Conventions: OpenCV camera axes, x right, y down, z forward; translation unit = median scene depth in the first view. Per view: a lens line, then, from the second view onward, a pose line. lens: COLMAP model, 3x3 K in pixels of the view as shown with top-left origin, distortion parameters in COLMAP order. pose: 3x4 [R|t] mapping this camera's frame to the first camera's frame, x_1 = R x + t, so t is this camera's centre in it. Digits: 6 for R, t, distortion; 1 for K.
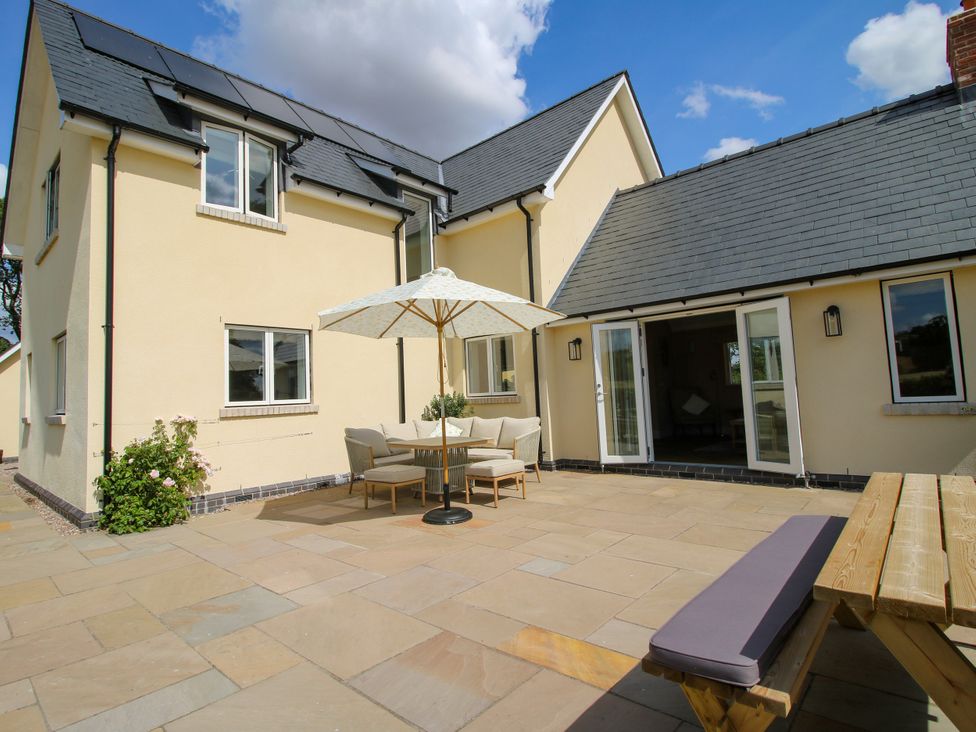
lens RADIAL K [[507.8, 0, 481.3], [0, 507.8, 359.5], [0, 0, 1]] dist [0.001280, -0.013979]
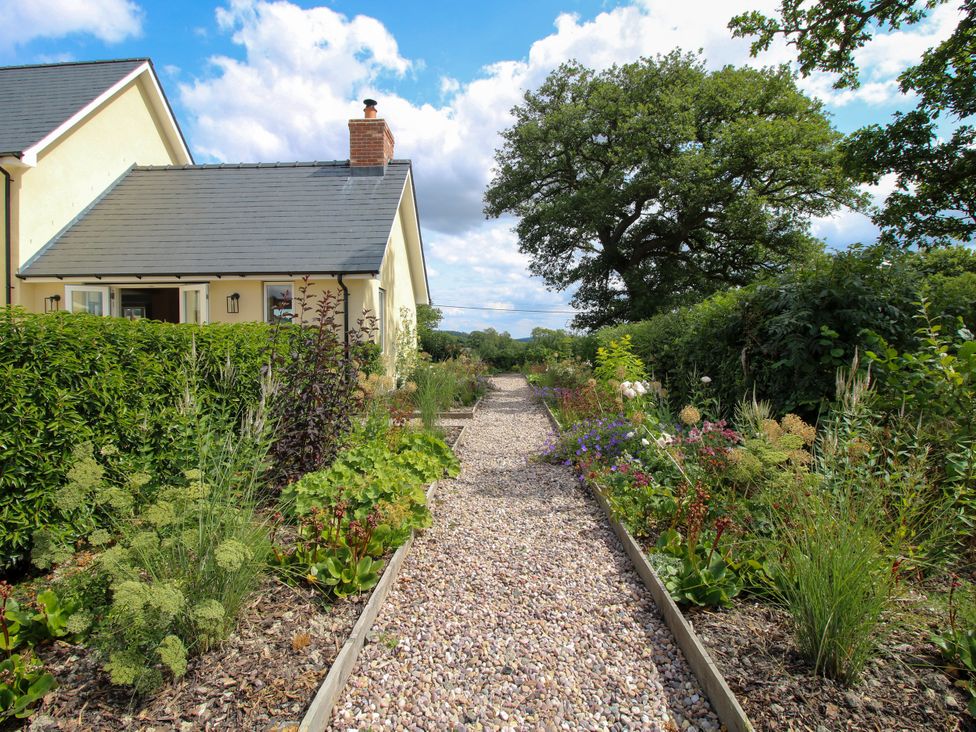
lens RADIAL K [[507.8, 0, 481.3], [0, 507.8, 359.5], [0, 0, 1]] dist [0.001280, -0.013979]
pose [[0.770252, 0.025396, 0.637234, 0.230675], [-0.078695, 0.995355, 0.055454, -0.039742], [-0.632866, -0.092860, 0.768673, -0.558023]]
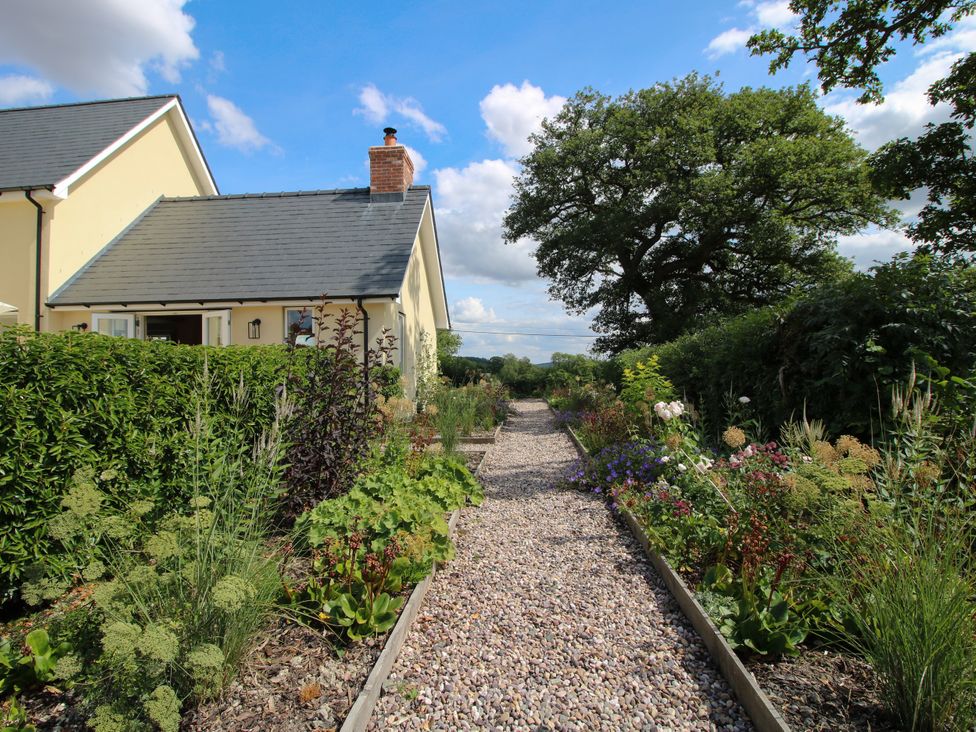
lens RADIAL K [[507.4, 0, 479.2], [0, 507.4, 360.3], [0, 0, 1]] dist [0.004480, -0.015244]
pose [[0.797142, 0.048020, 0.601879, 0.244836], [-0.067411, 0.997678, 0.009683, -0.032154], [-0.600017, -0.048292, 0.798529, -0.535490]]
